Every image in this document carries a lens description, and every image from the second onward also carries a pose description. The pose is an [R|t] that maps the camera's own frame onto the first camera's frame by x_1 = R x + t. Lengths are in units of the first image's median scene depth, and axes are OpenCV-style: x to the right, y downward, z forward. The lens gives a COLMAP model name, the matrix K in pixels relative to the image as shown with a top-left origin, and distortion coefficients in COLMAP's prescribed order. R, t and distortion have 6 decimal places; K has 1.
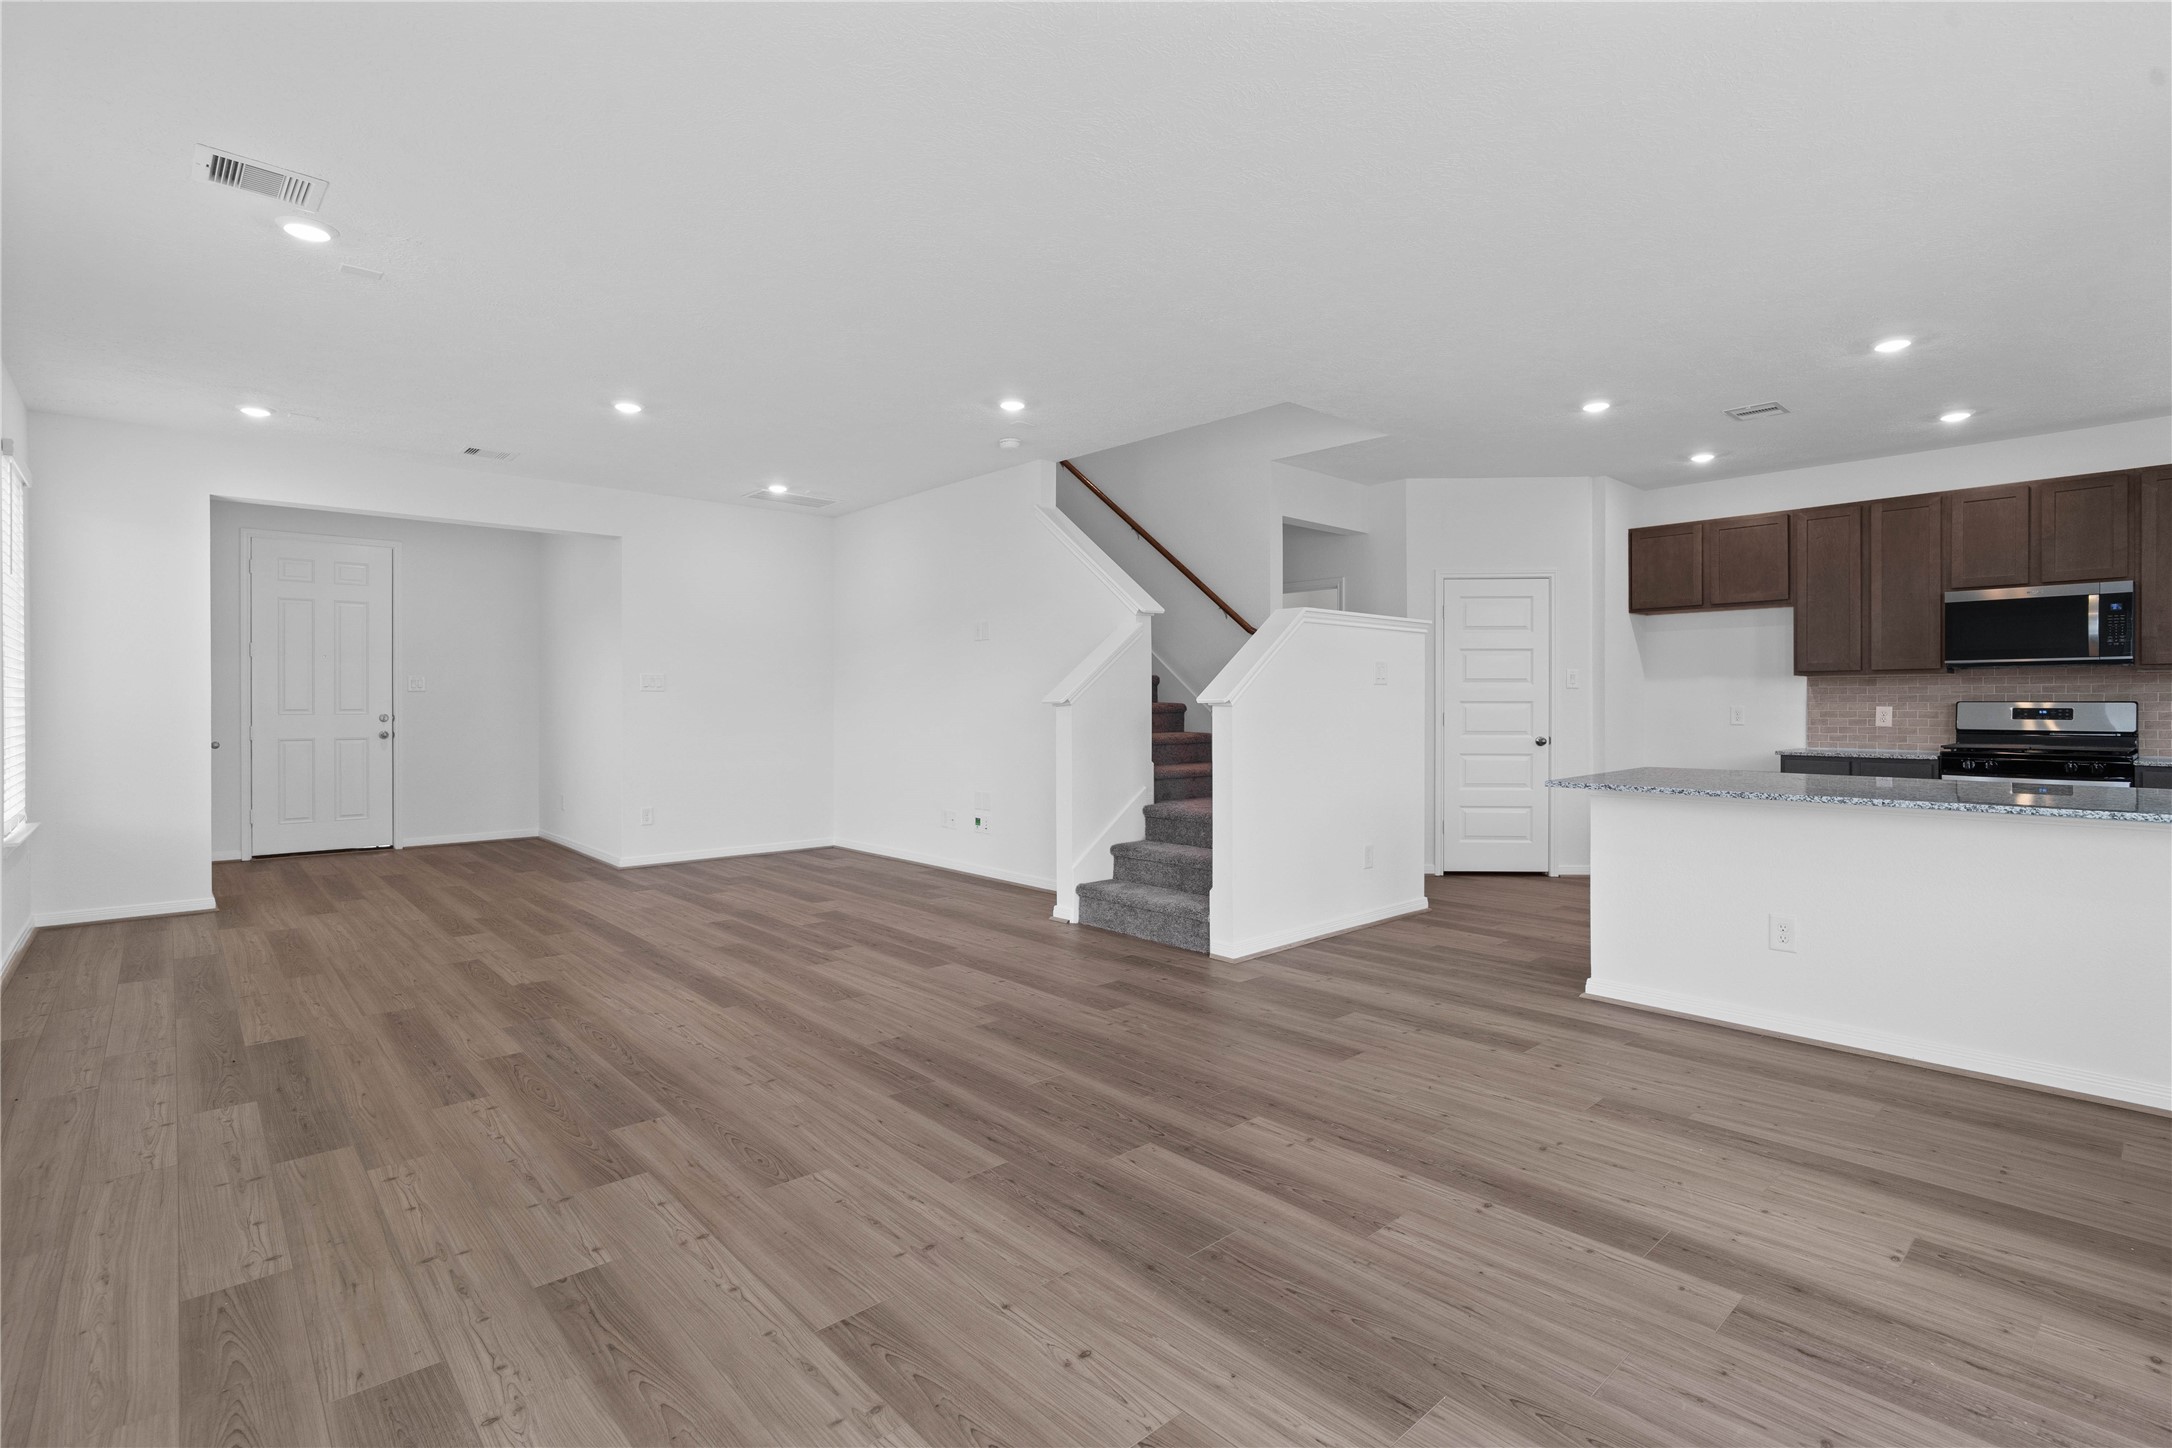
lens RADIAL K [[1024.3, 0, 1078.2], [0, 1024.3, 705.7], [0, 0, 1]] dist [-0.013494, 0.006220]
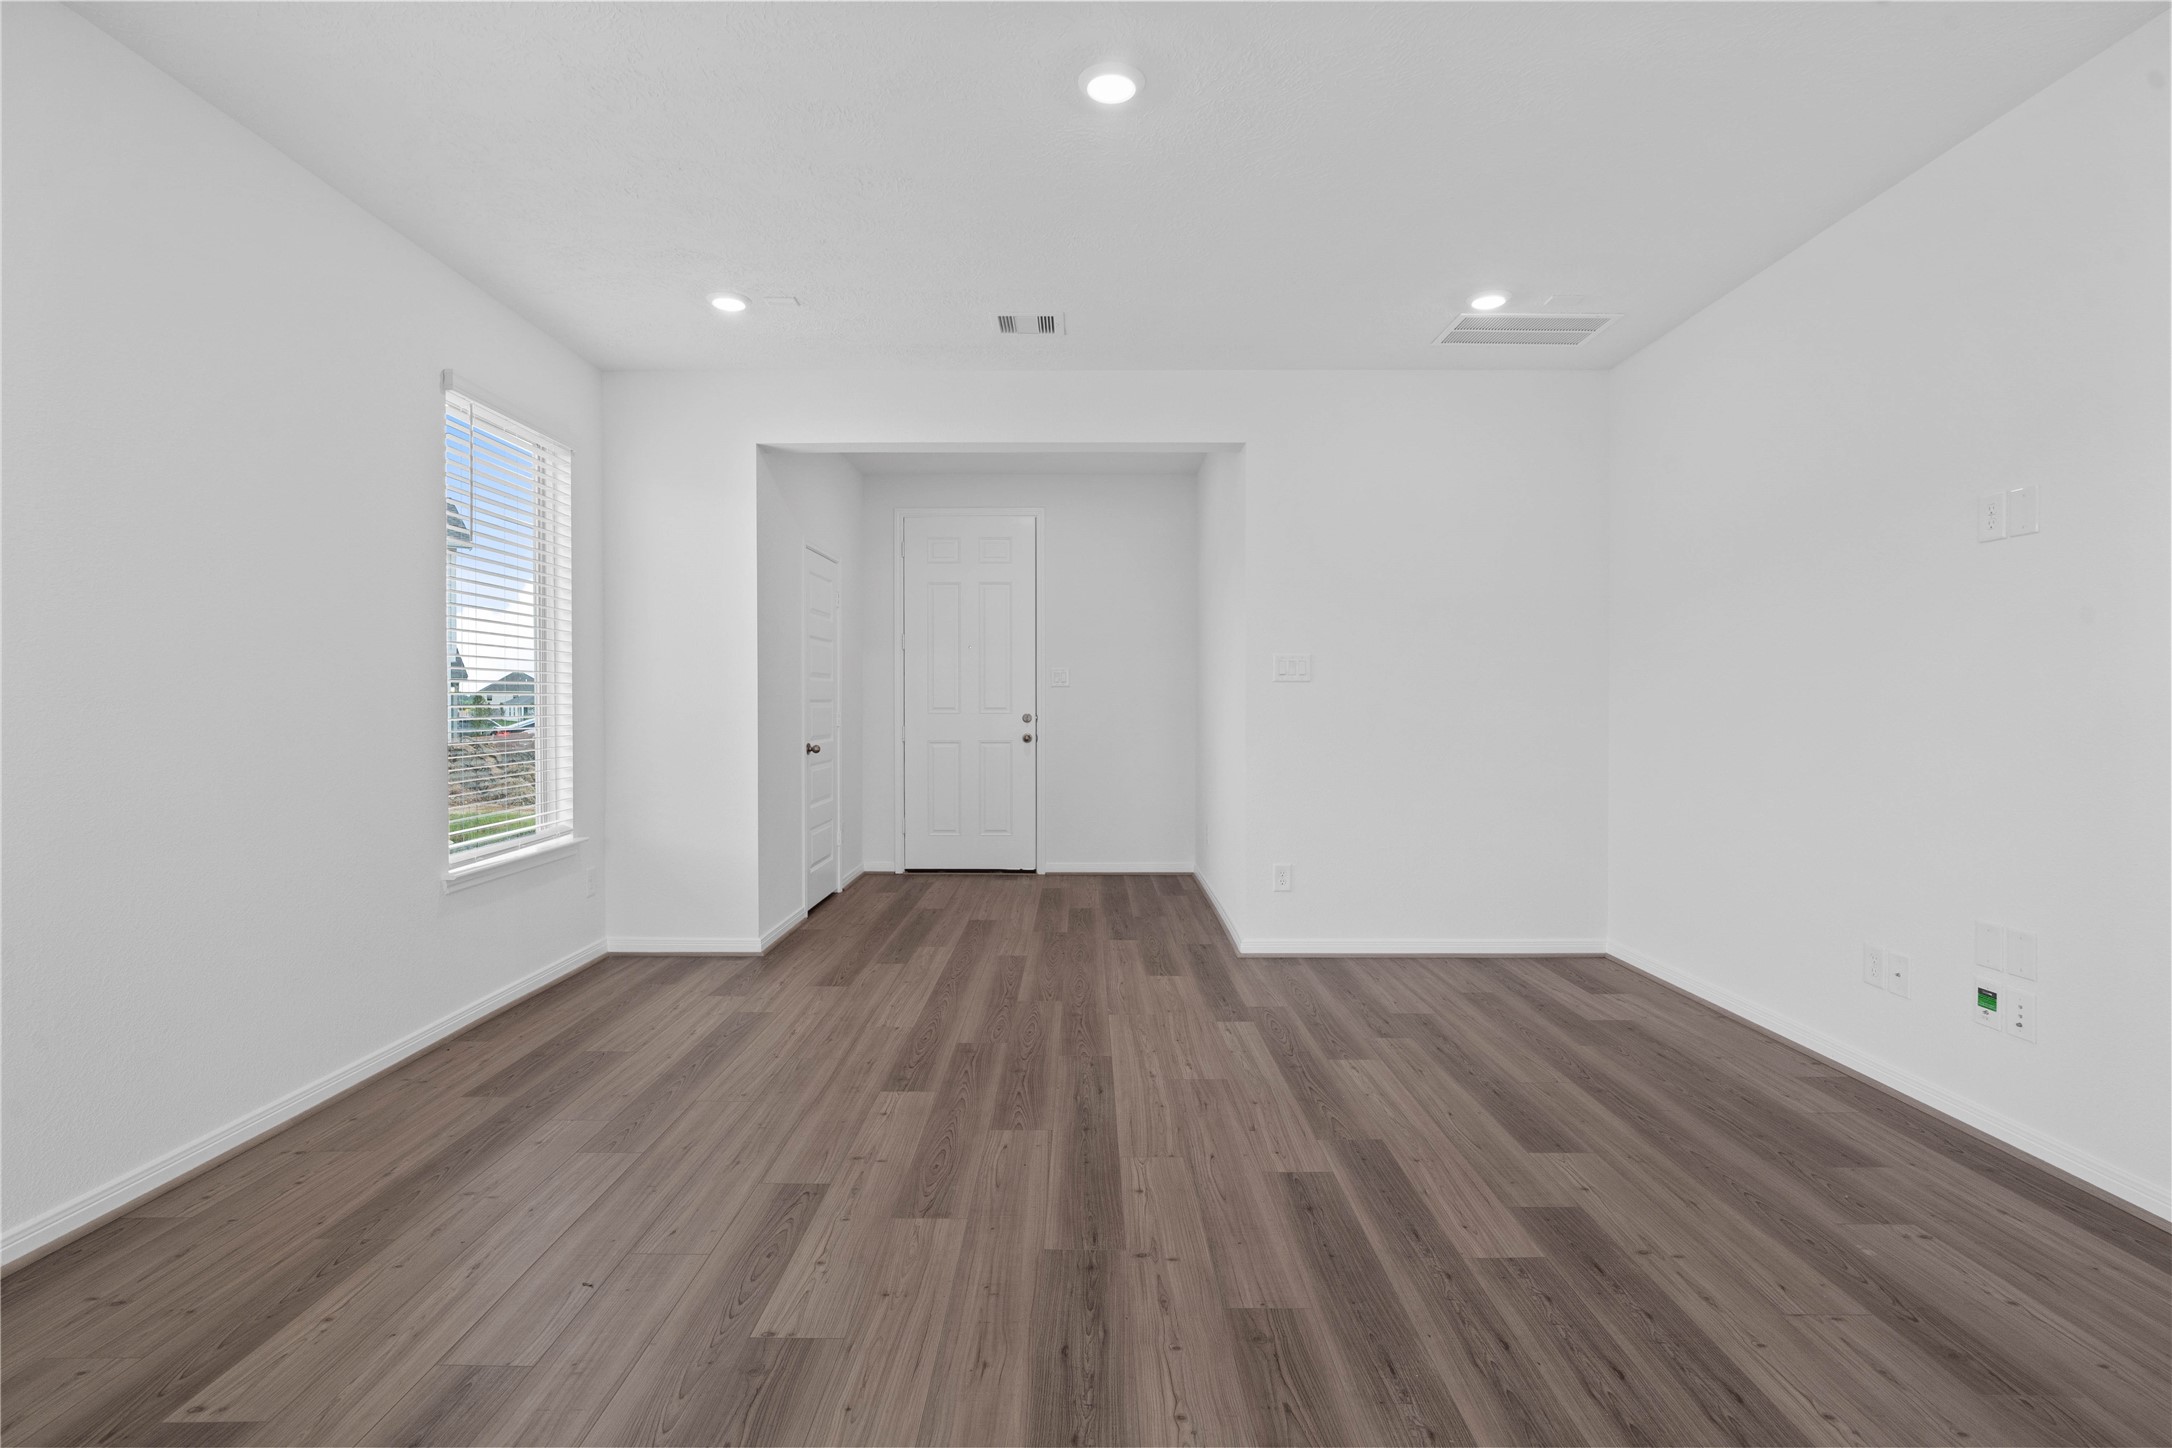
lens RADIAL K [[1024.3, 0, 1078.9], [0, 1024.3, 707.9], [0, 0, 1]] dist [-0.013494, 0.006220]
pose [[0.740062, 0.004907, -0.672521, -0.112299], [-0.002439, 0.999986, 0.004613, -0.000229], [0.672535, -0.001774, 0.740064, 0.566009]]
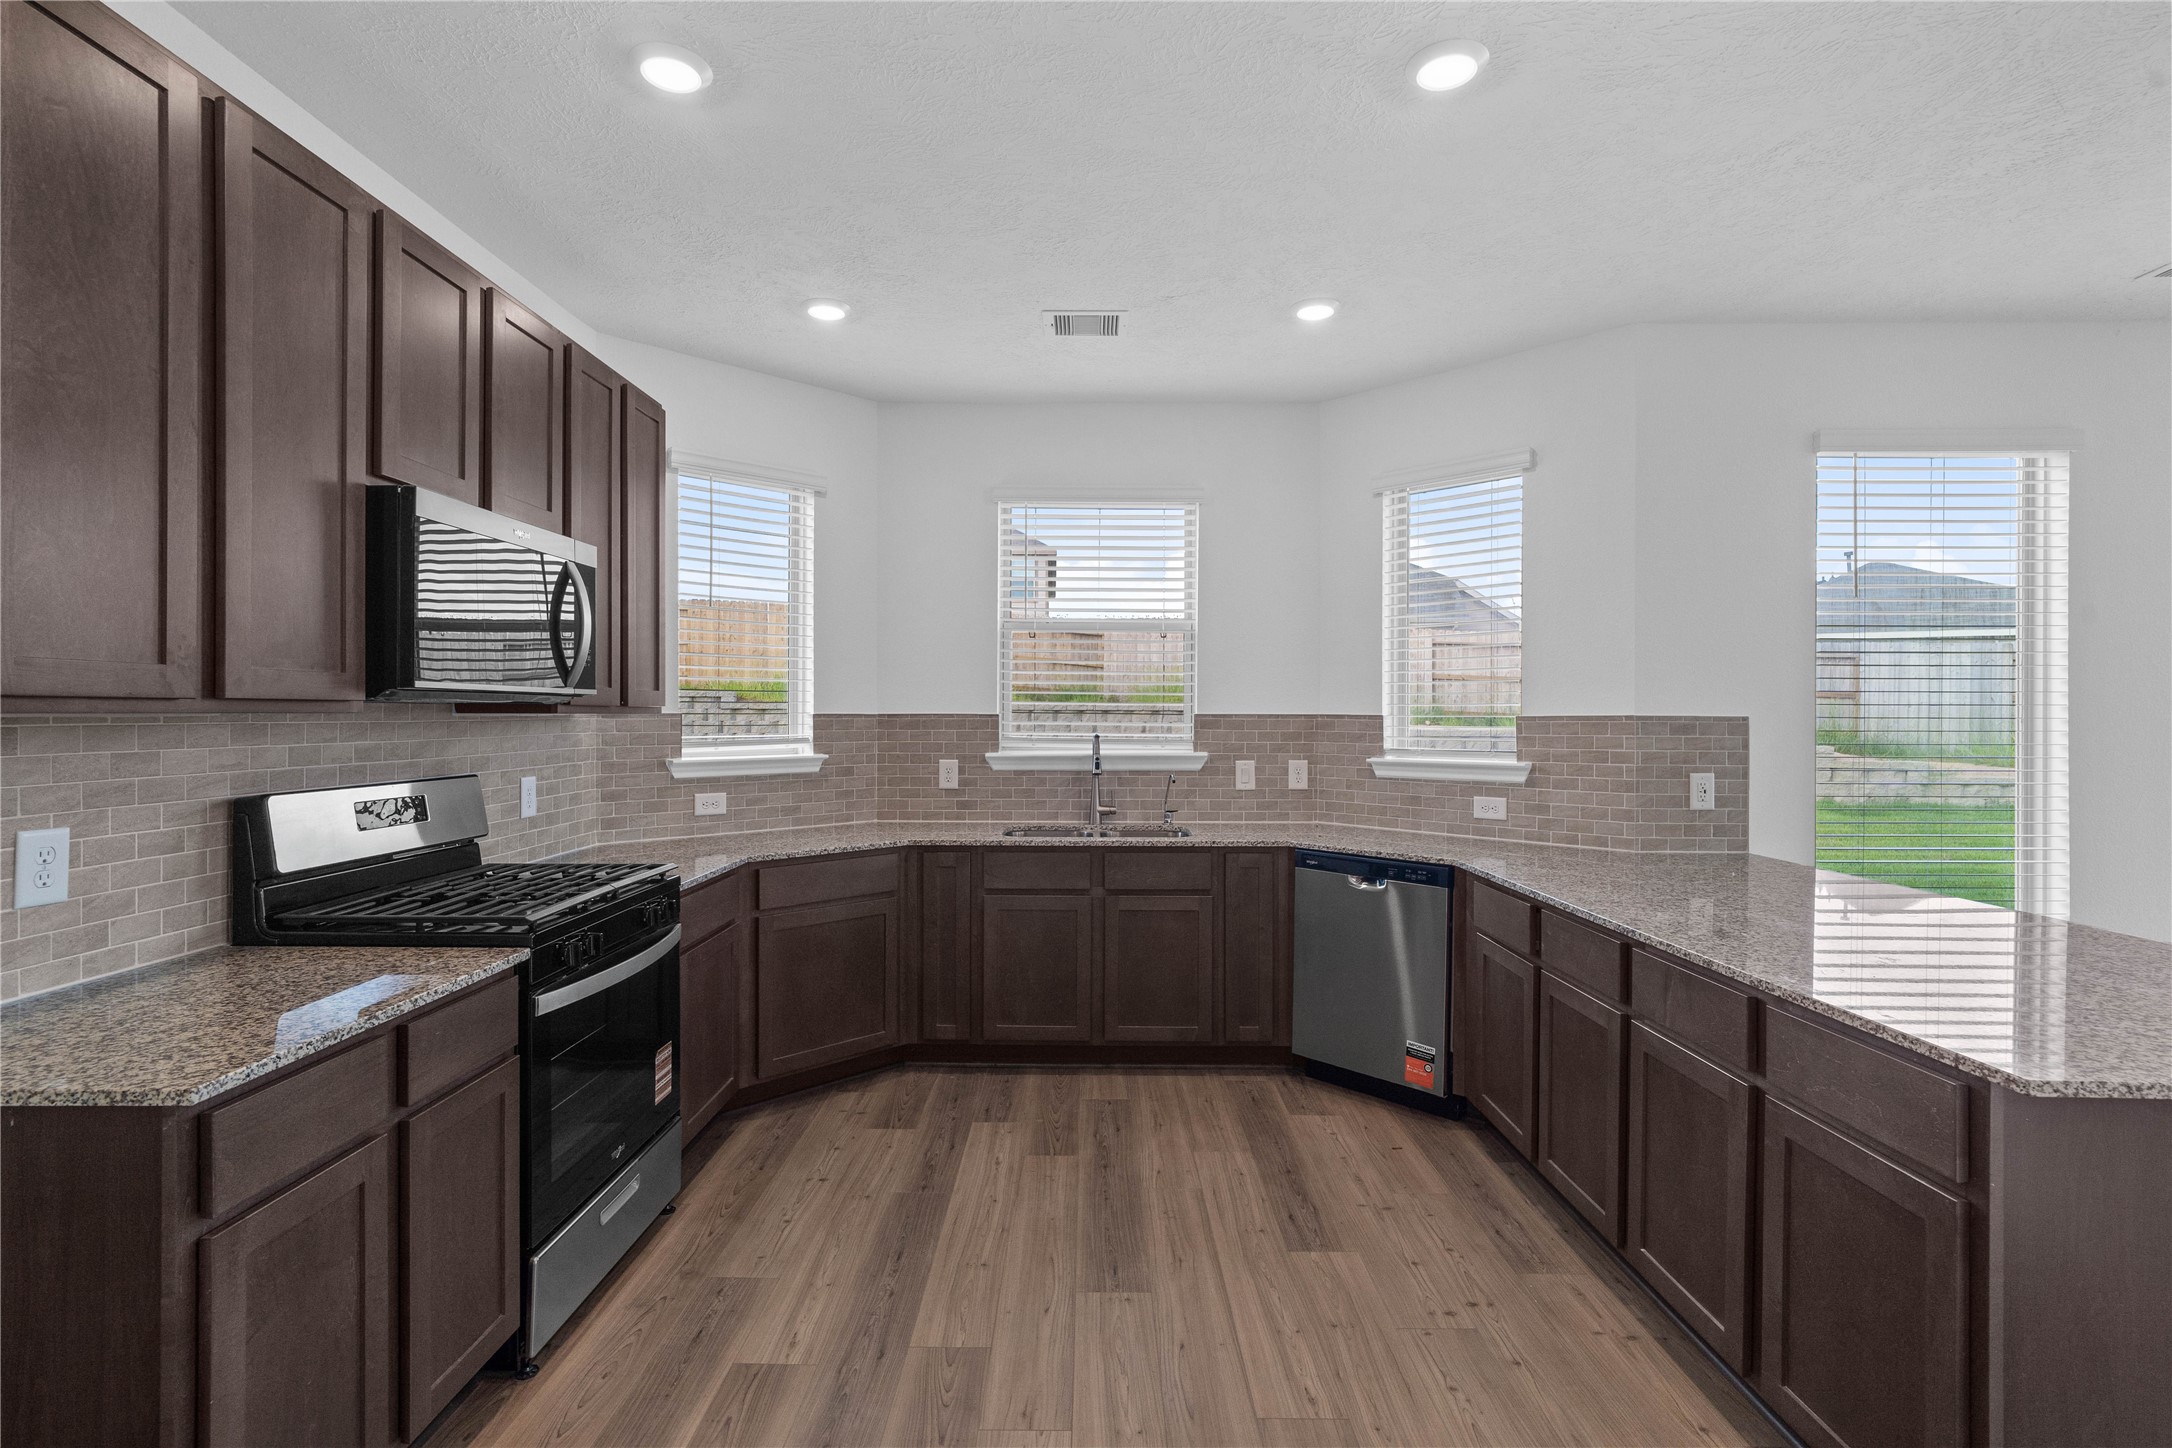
lens RADIAL K [[1024.3, 0, 1080.9], [0, 1024.3, 722.2], [0, 0, 1]] dist [-0.013494, 0.006220]
pose [[-0.736835, -0.006989, 0.676037, 0.441355], [-0.001390, 0.999960, 0.008822, -0.033046], [-0.676071, 0.005561, -0.736815, 1.099238]]
